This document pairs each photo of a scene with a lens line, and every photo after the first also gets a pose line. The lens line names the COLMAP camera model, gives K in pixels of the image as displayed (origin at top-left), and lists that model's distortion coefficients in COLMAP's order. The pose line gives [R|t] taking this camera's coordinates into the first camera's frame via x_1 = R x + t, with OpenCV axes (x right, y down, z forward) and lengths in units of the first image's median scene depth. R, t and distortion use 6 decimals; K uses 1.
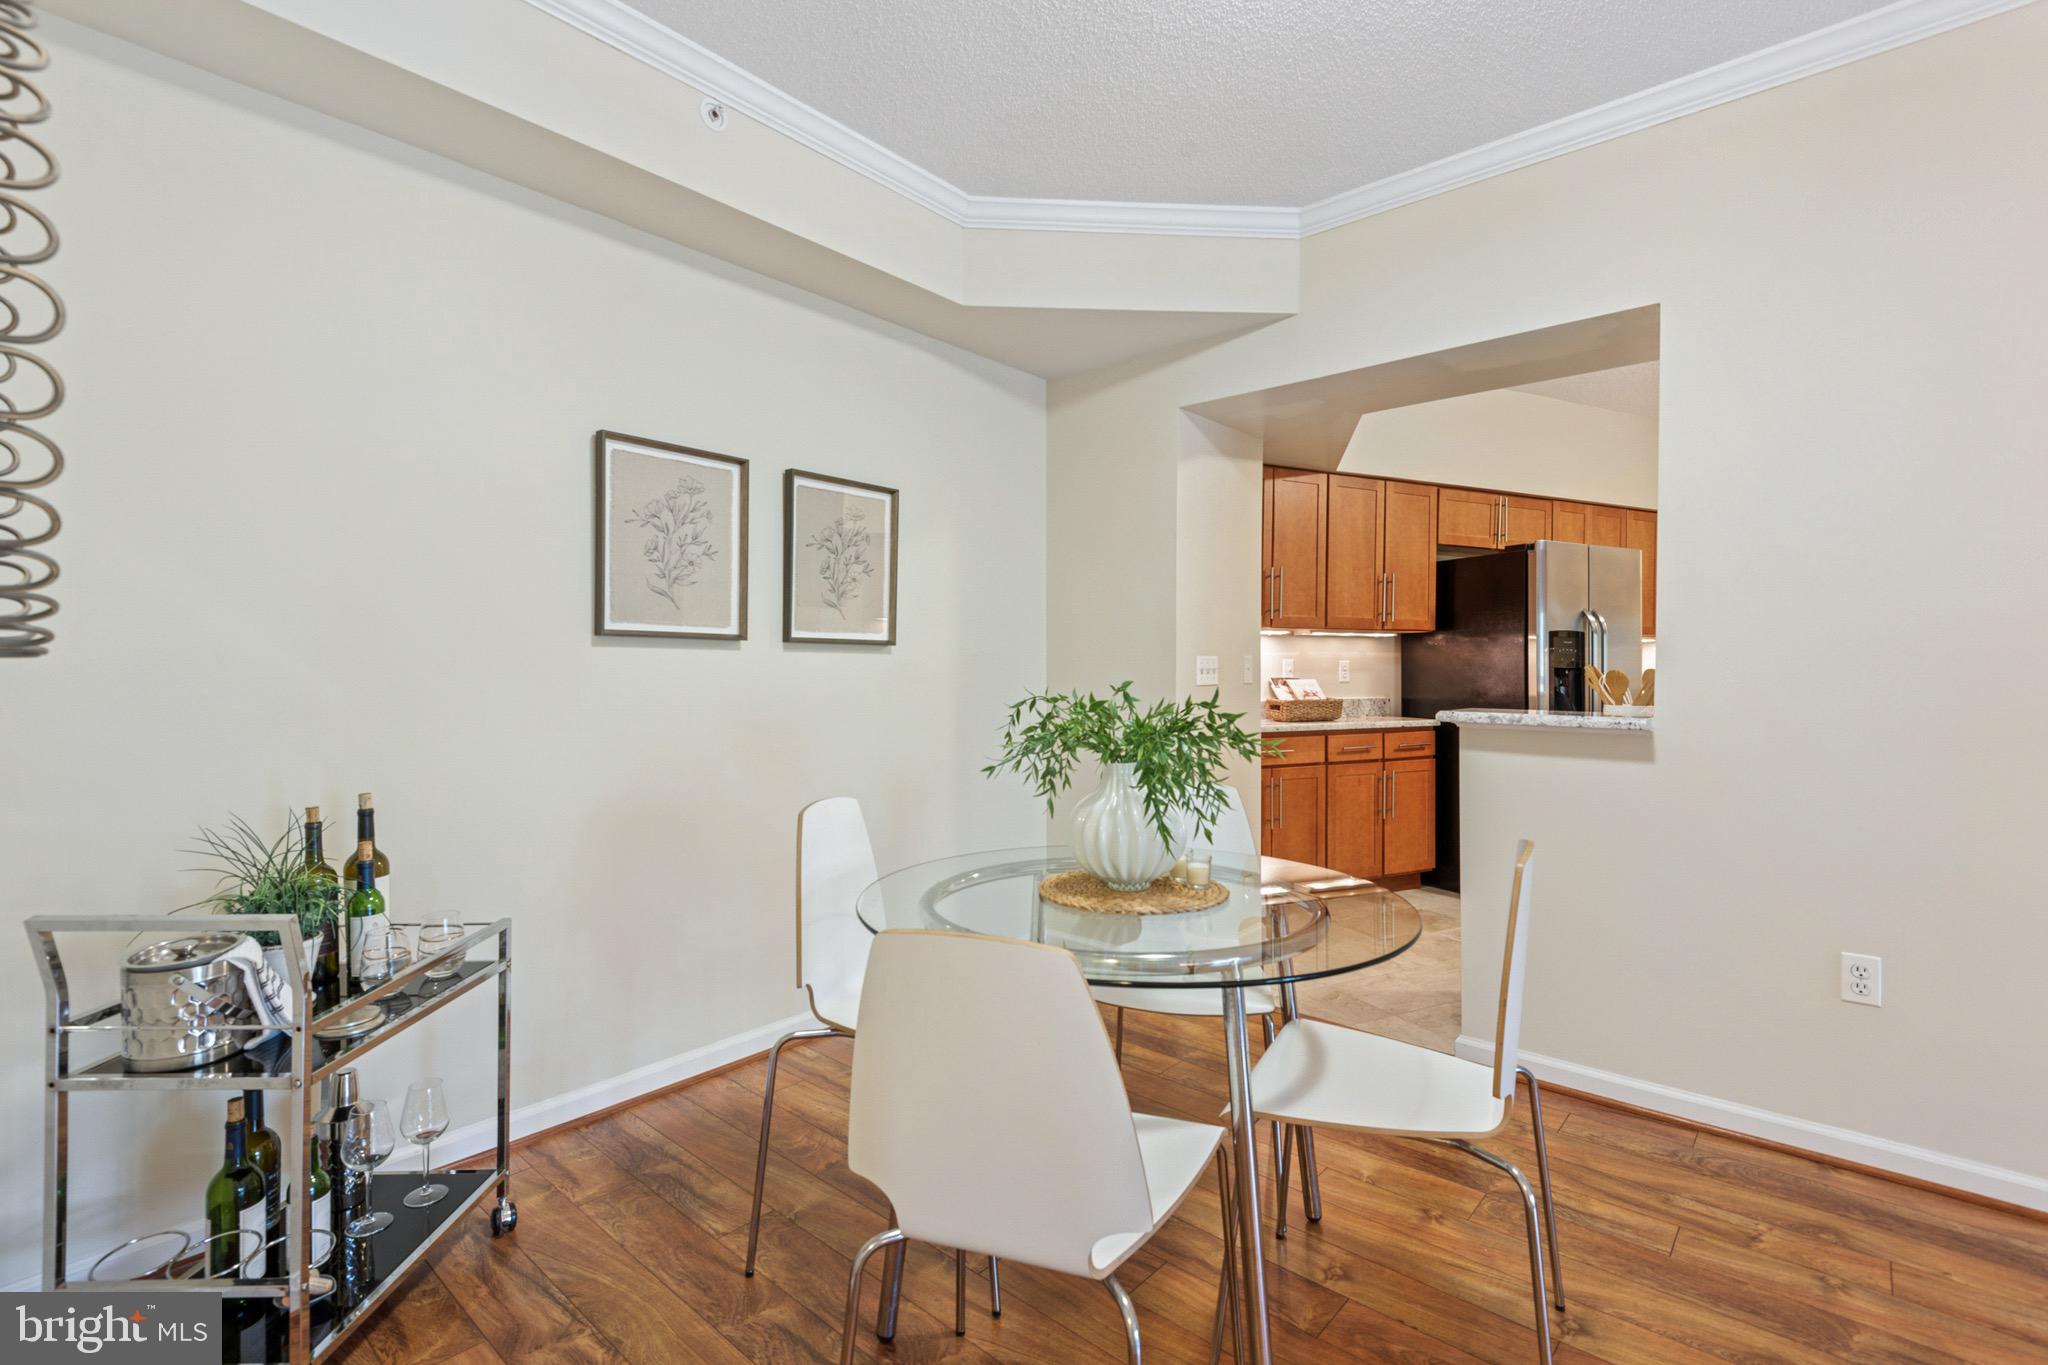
lens RADIAL K [[951.3, 0, 1016.3], [0, 951.3, 655.6], [0, 0, 1]] dist [0.031278, -0.017057]
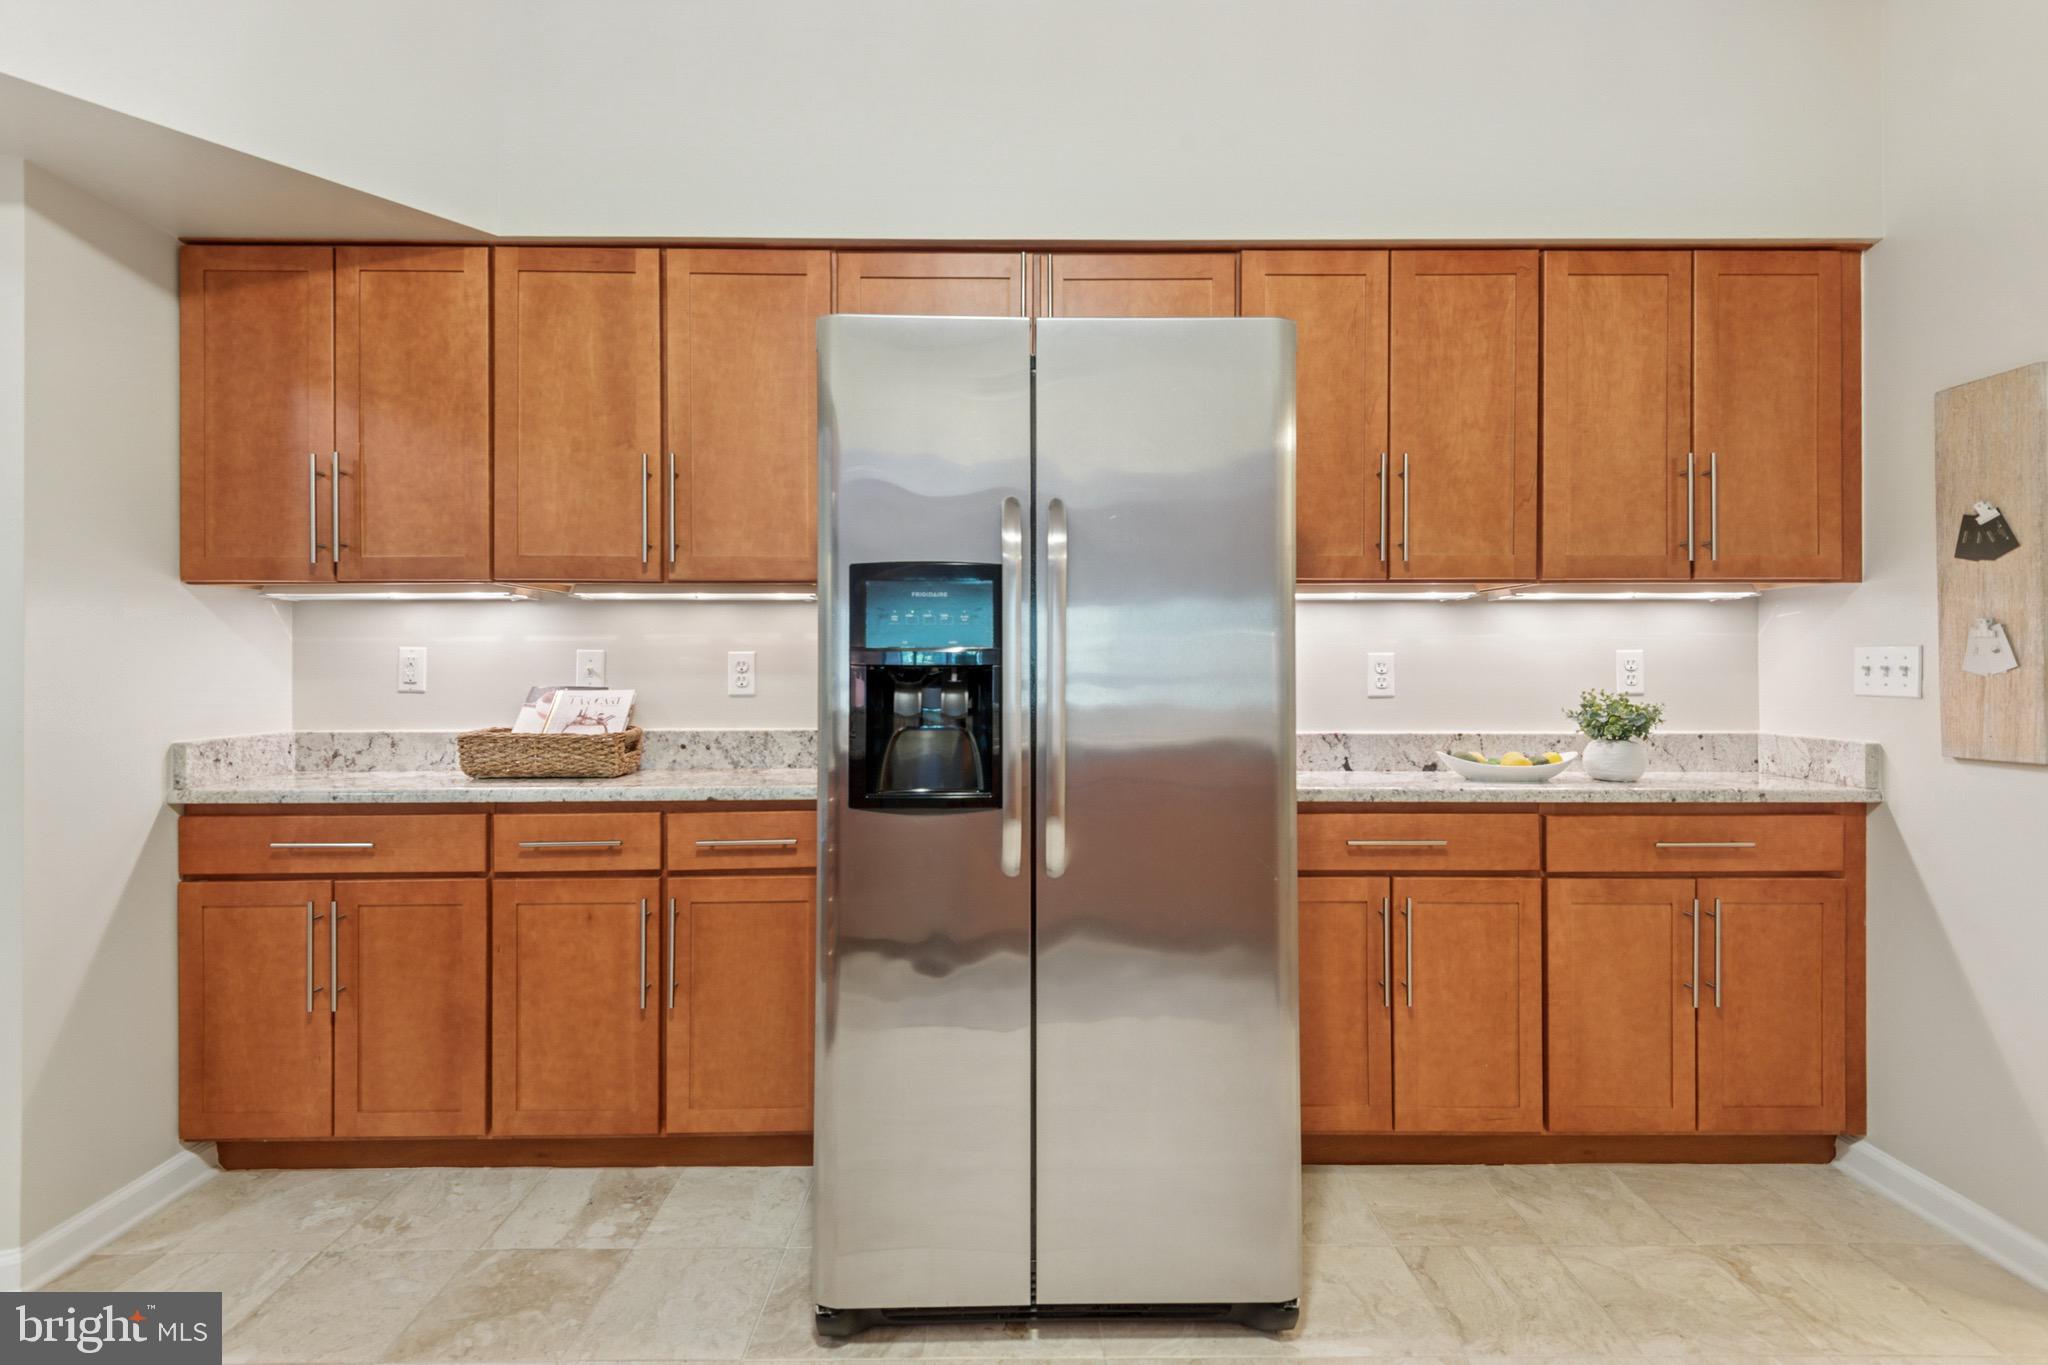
lens RADIAL K [[962.6, 0, 1035.6], [0, 962.6, 661.5], [0, 0, 1]] dist [0.049363, -0.022997]
pose [[0.900752, -0.011129, -0.434192, 0.764238], [0.011261, 0.999934, -0.002270, 0.014013], [0.434189, -0.002845, 0.900817, 0.688952]]
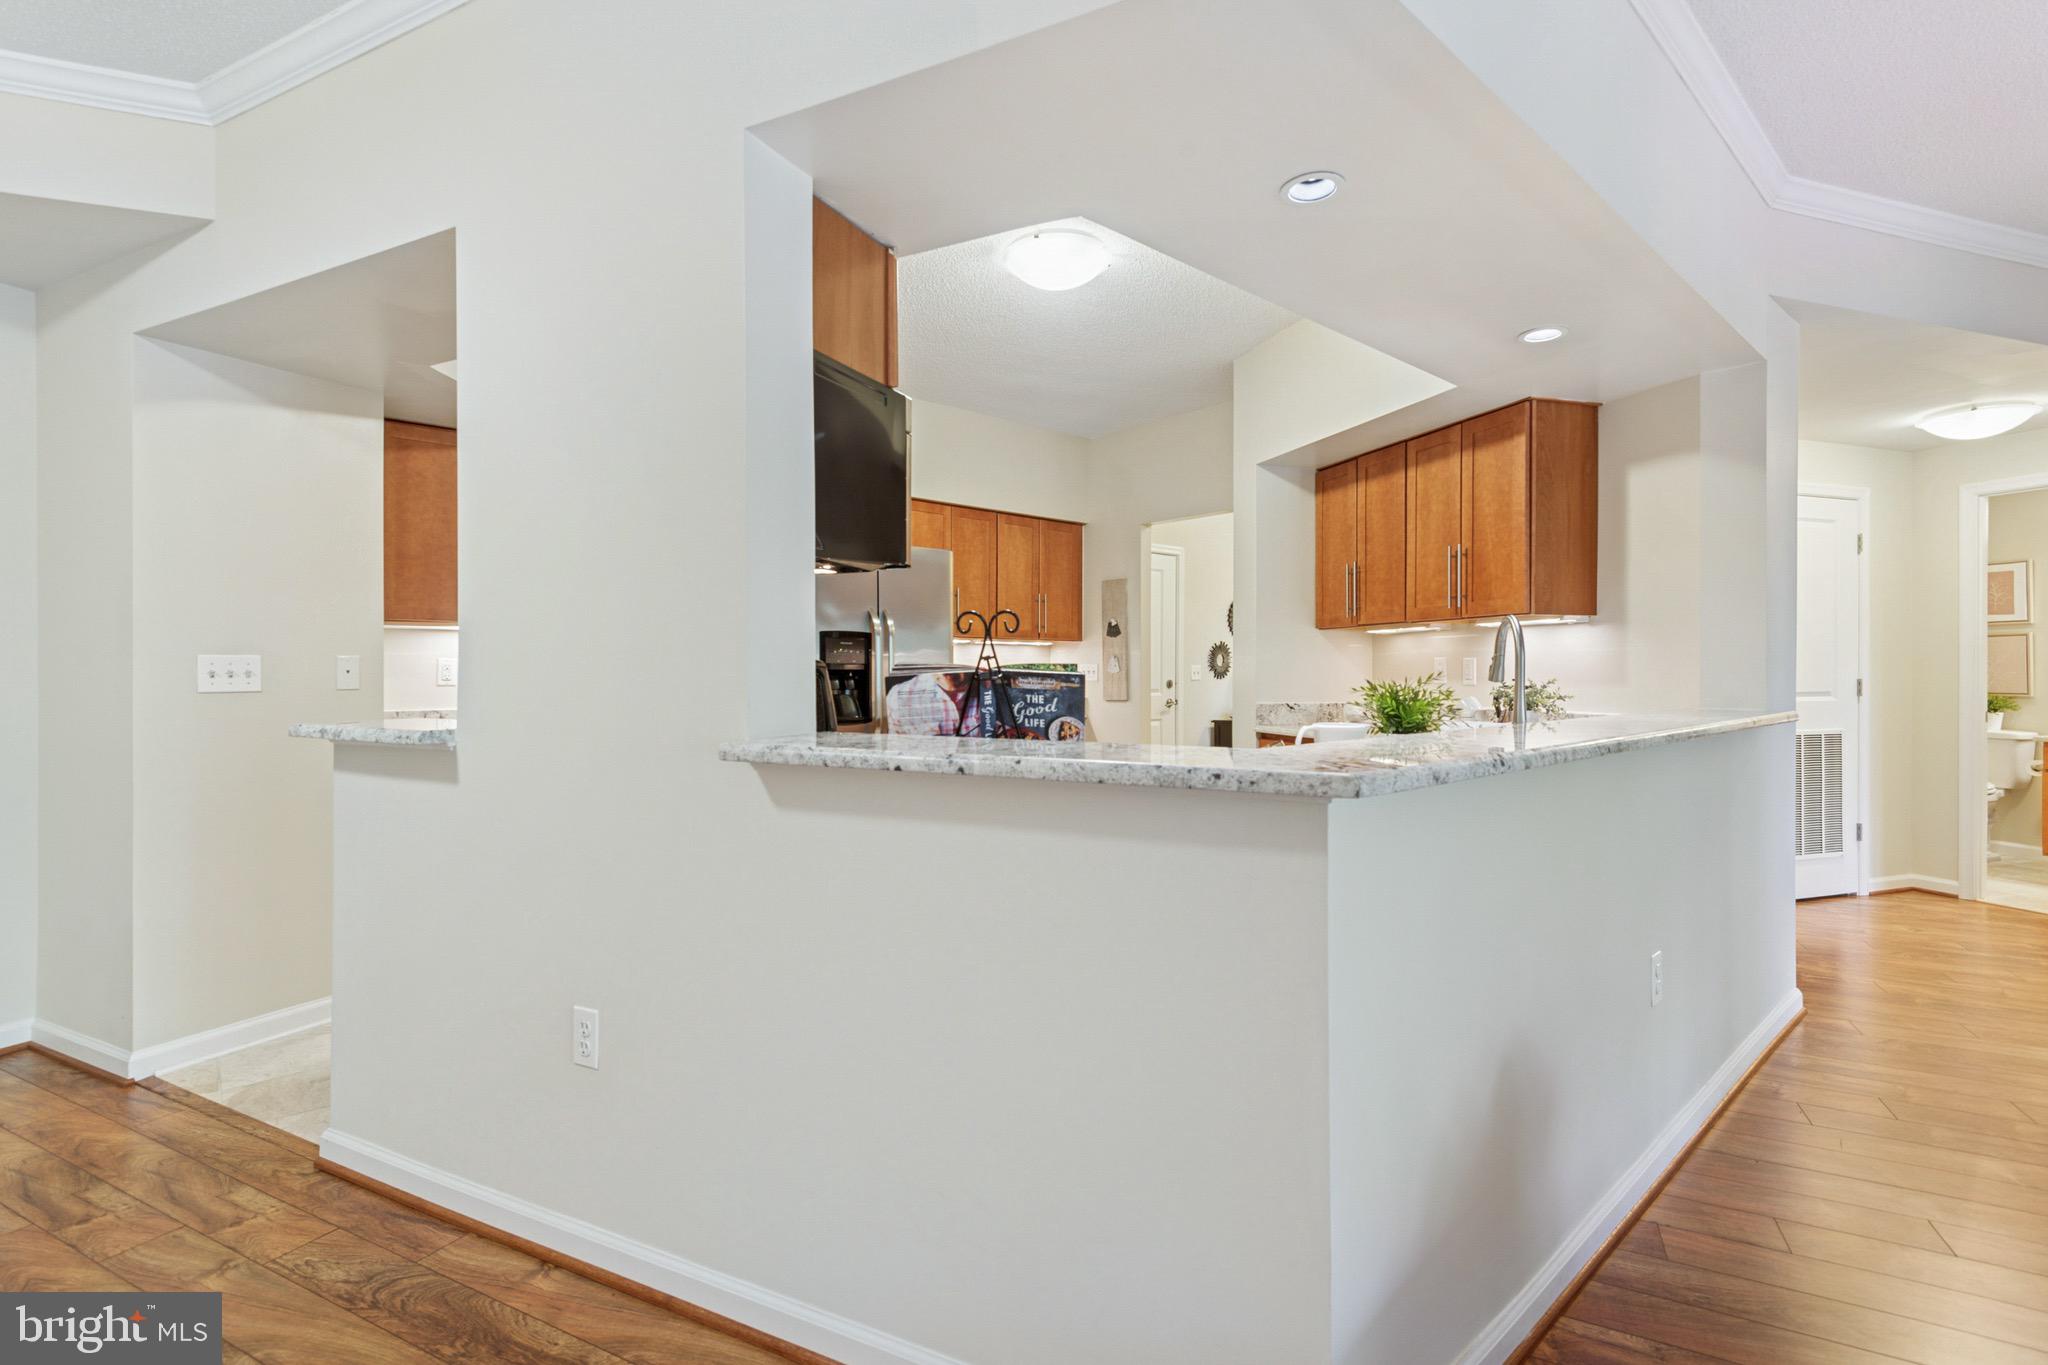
lens RADIAL K [[962.6, 0, 1035.6], [0, 962.6, 661.5], [0, 0, 1]] dist [0.049363, -0.022997]
pose [[0.960895, -0.005644, 0.276856, 0.483315], [0.006798, 0.999972, -0.003208, 0.010568], [-0.276830, 0.004965, 0.960906, 0.019603]]
